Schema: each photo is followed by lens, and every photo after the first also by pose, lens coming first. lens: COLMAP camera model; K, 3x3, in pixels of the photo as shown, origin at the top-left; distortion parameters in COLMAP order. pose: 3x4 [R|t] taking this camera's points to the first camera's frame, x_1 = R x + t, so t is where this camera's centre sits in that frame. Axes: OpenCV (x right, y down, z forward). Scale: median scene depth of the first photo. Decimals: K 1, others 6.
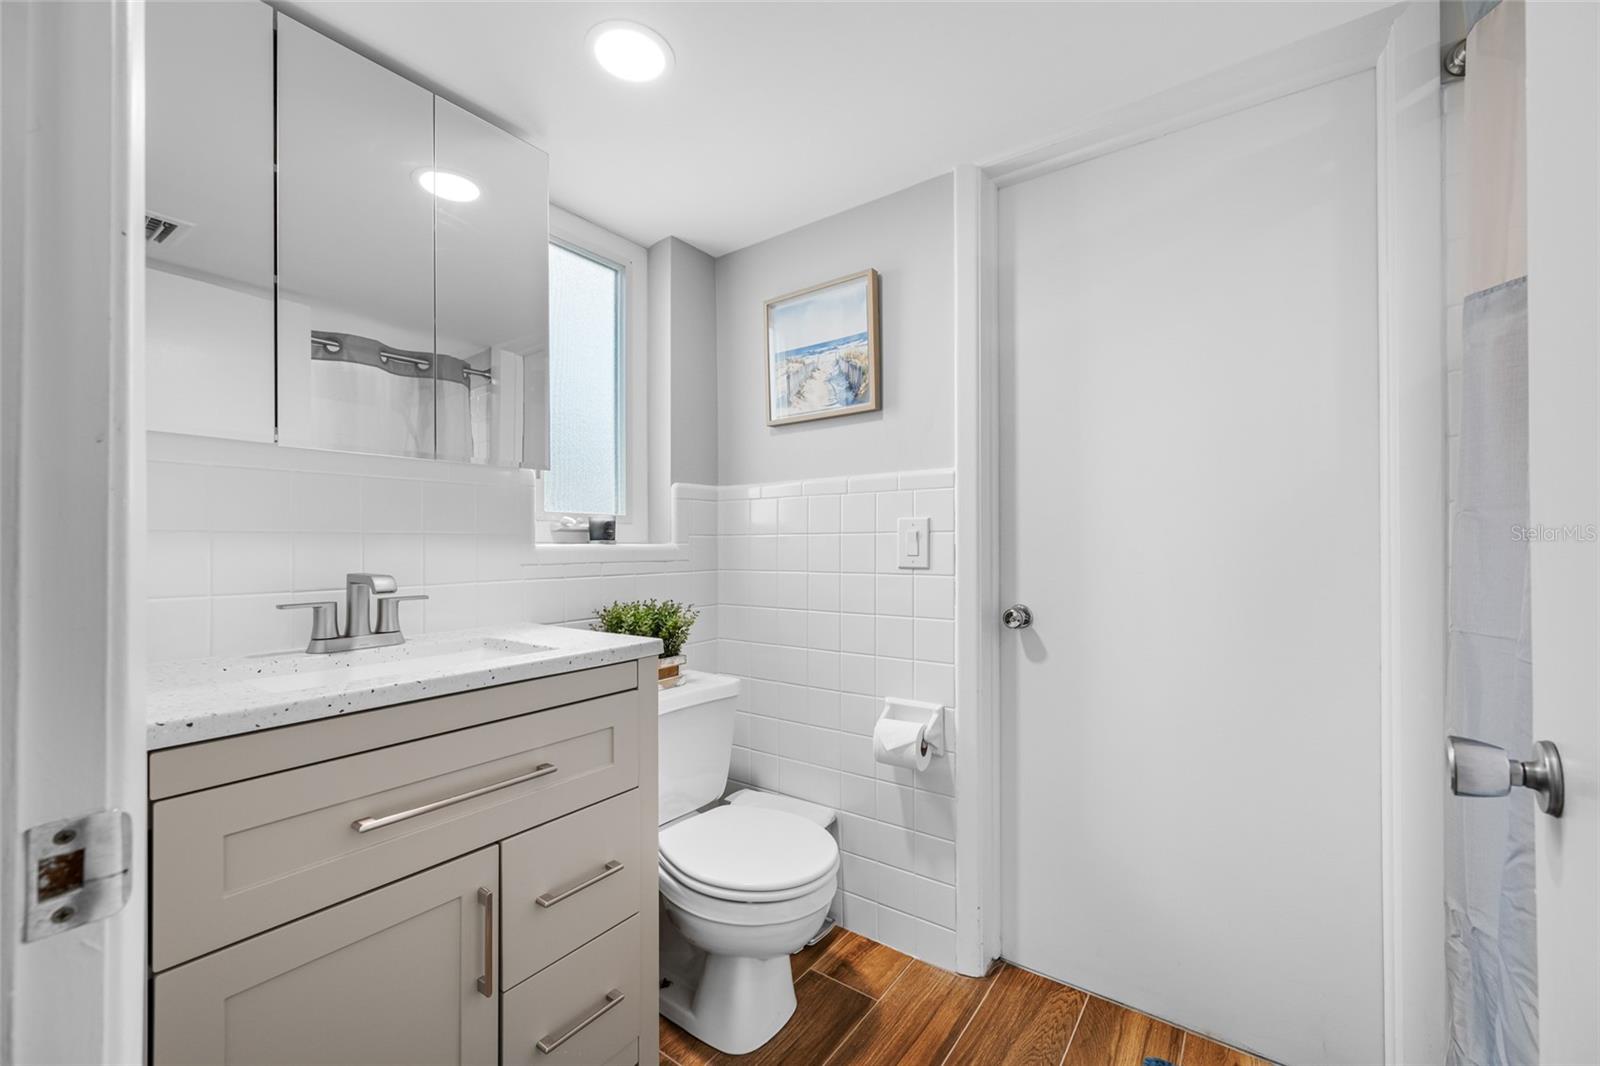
lens RADIAL K [[634.7, 0, 799.2], [0, 634.7, 544.0], [0, 0, 1]] dist [-0.003454, 0.001389]
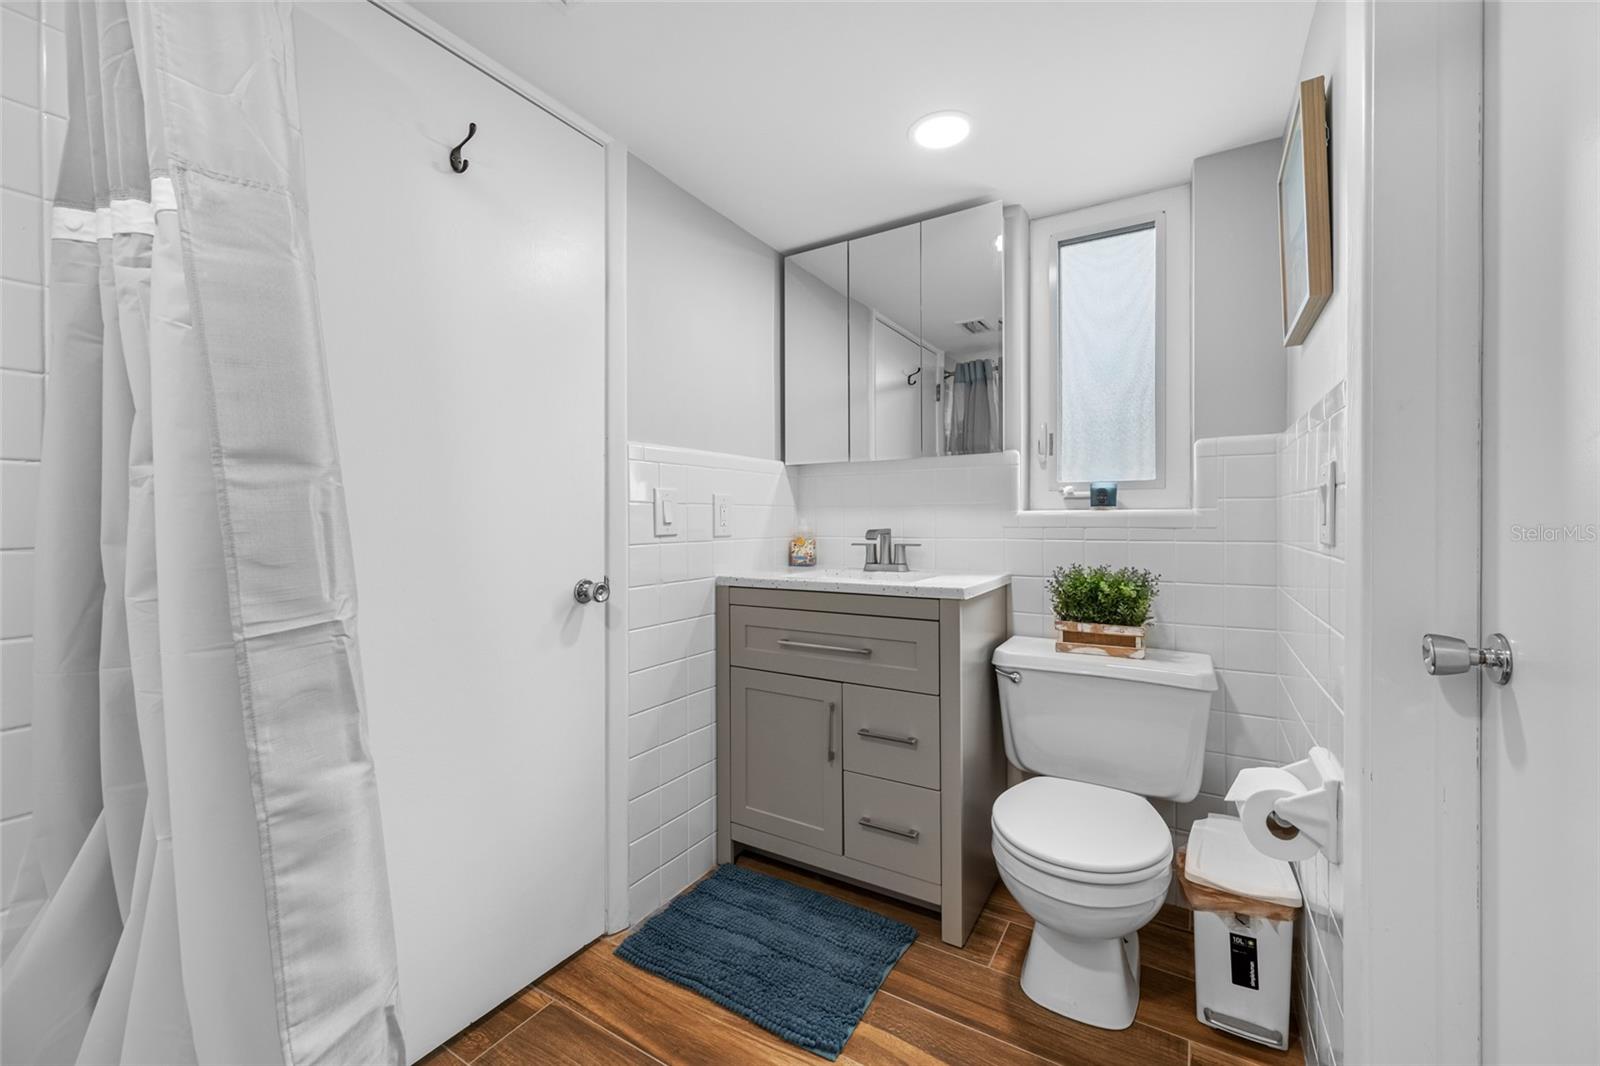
lens RADIAL K [[634.7, 0, 798.4], [0, 634.7, 523.5], [0, 0, 1]] dist [-0.003454, 0.001389]
pose [[0.072175, 0.013056, -0.997307, 0.722478], [0.009550, 0.999859, 0.013780, 0.003645], [0.997346, -0.010519, 0.072040, 0.436937]]
